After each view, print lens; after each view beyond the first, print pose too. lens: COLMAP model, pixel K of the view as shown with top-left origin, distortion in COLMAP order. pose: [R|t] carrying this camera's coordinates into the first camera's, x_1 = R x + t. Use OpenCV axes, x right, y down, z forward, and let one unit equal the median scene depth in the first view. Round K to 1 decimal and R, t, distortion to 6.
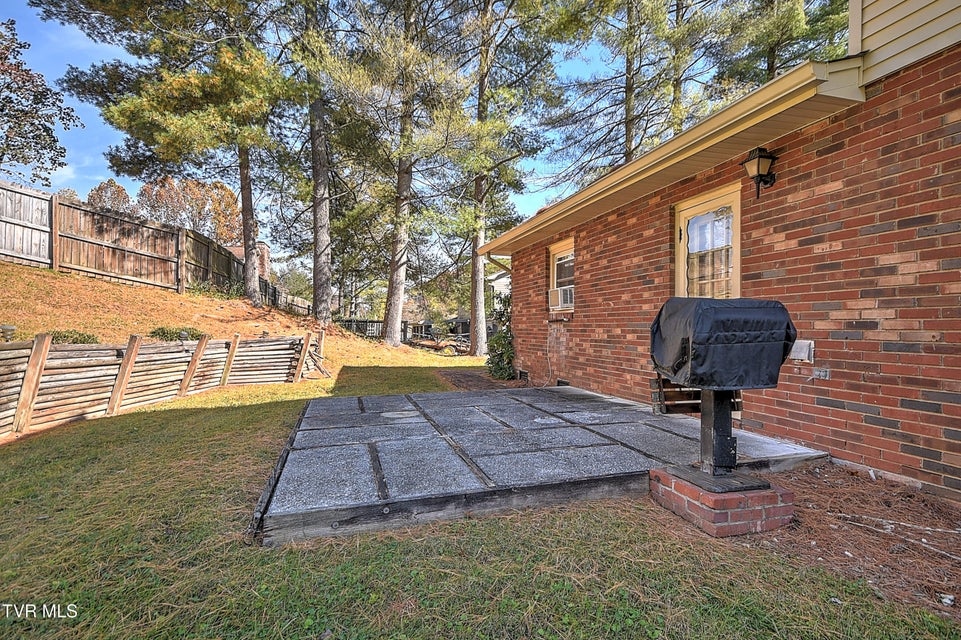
lens RADIAL K [[467.6, 0, 482.3], [0, 467.6, 324.7], [0, 0, 1]] dist [0.026085, -0.000477]
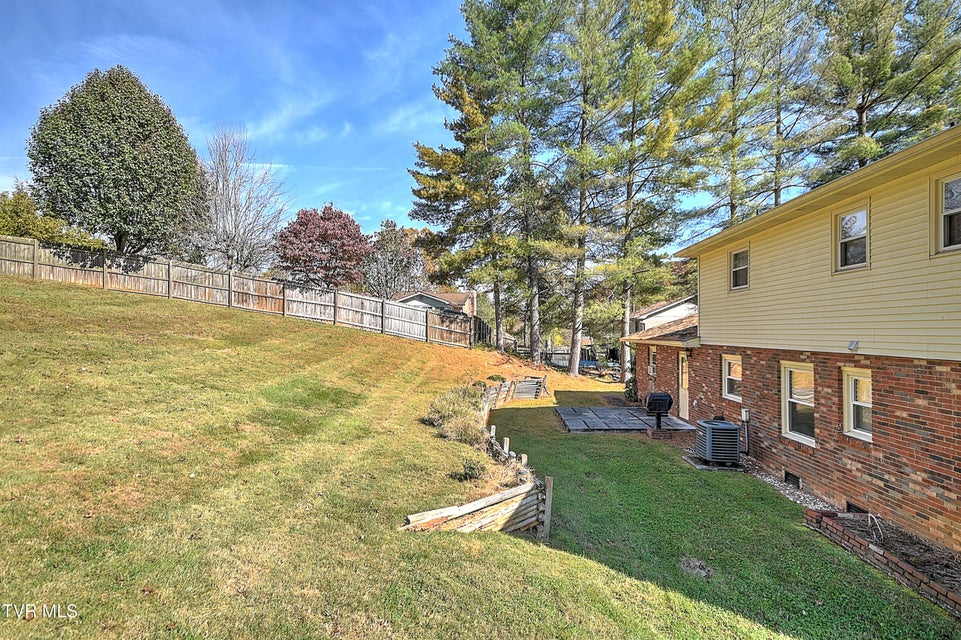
lens RADIAL K [[467.6, 0, 482.3], [0, 467.6, 324.7], [0, 0, 1]] dist [0.026085, -0.000477]
pose [[0.940878, -0.005742, -0.338696, 0.120024], [0.002798, 0.999954, -0.009181, -0.199920], [0.338733, 0.007690, 0.940851, -1.157749]]
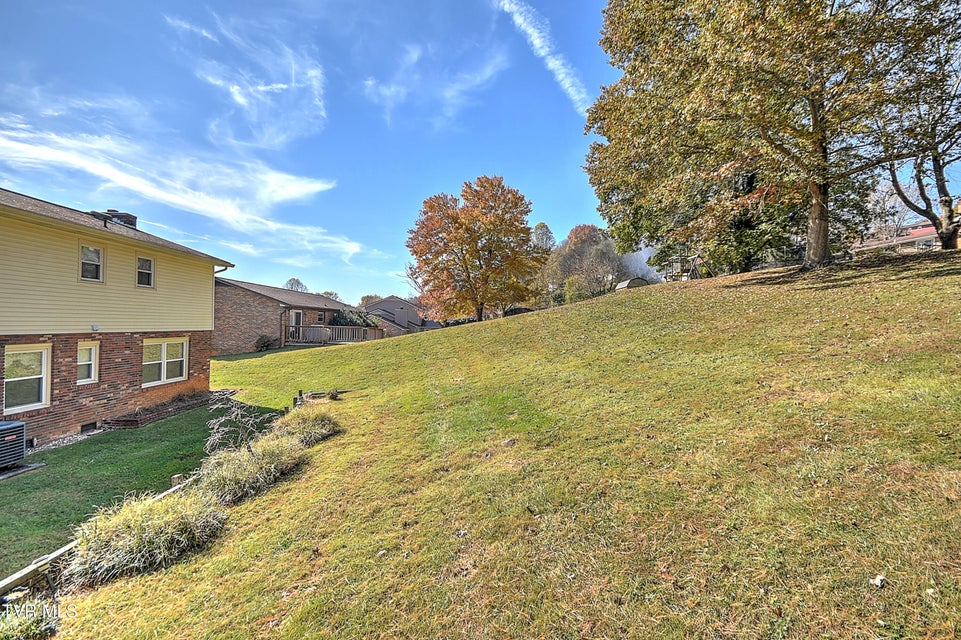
lens RADIAL K [[416.2, 0, 480.5], [0, 416.2, 320.0], [0, 0, 1]] dist [0.020919, -0.012629]
pose [[-0.963072, -0.024111, 0.268162, -0.868491], [-0.029280, 0.999454, -0.015289, -0.205812], [-0.267647, -0.022577, -0.963252, 0.552659]]
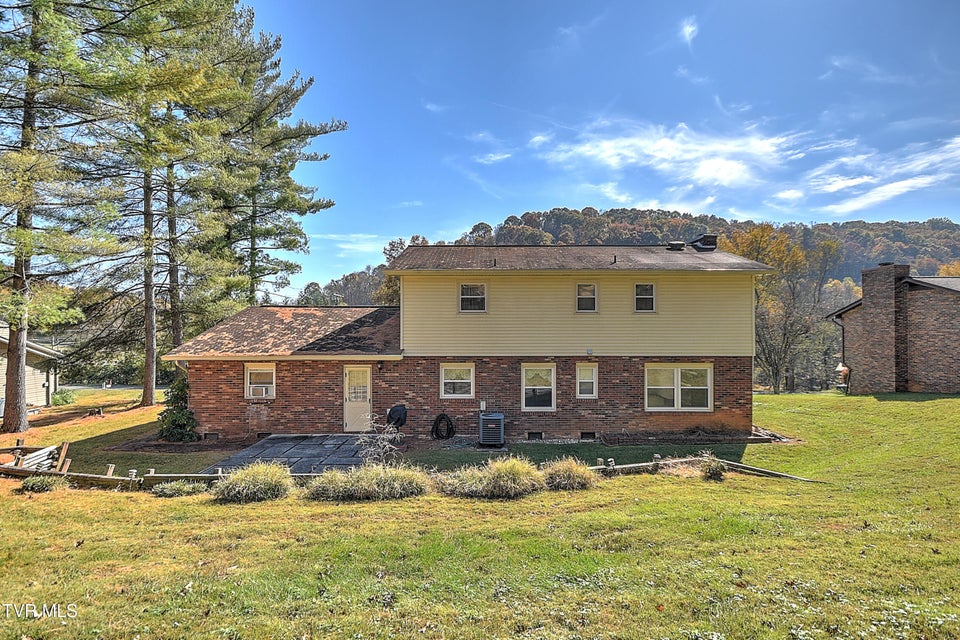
lens RADIAL K [[467.1, 0, 481.8], [0, 467.1, 324.7], [0, 0, 1]] dist [0.026085, -0.000477]
pose [[0.295566, -0.002978, 0.955318, -1.086184], [-0.003720, 0.999984, 0.004268, -0.262199], [-0.955315, -0.004815, 0.295550, -0.359689]]
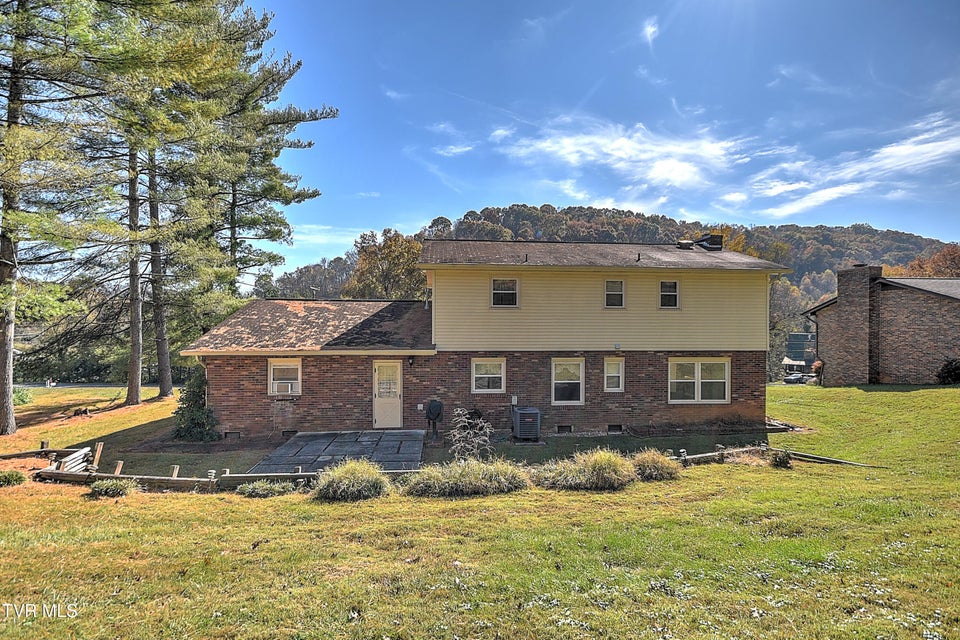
lens RADIAL K [[467.1, 0, 481.8], [0, 467.1, 324.7], [0, 0, 1]] dist [0.026085, -0.000477]
pose [[0.205070, -0.012474, 0.978668, -1.149293], [-0.009027, 0.999852, 0.014636, -0.260939], [-0.978706, -0.011836, 0.204927, -0.129847]]
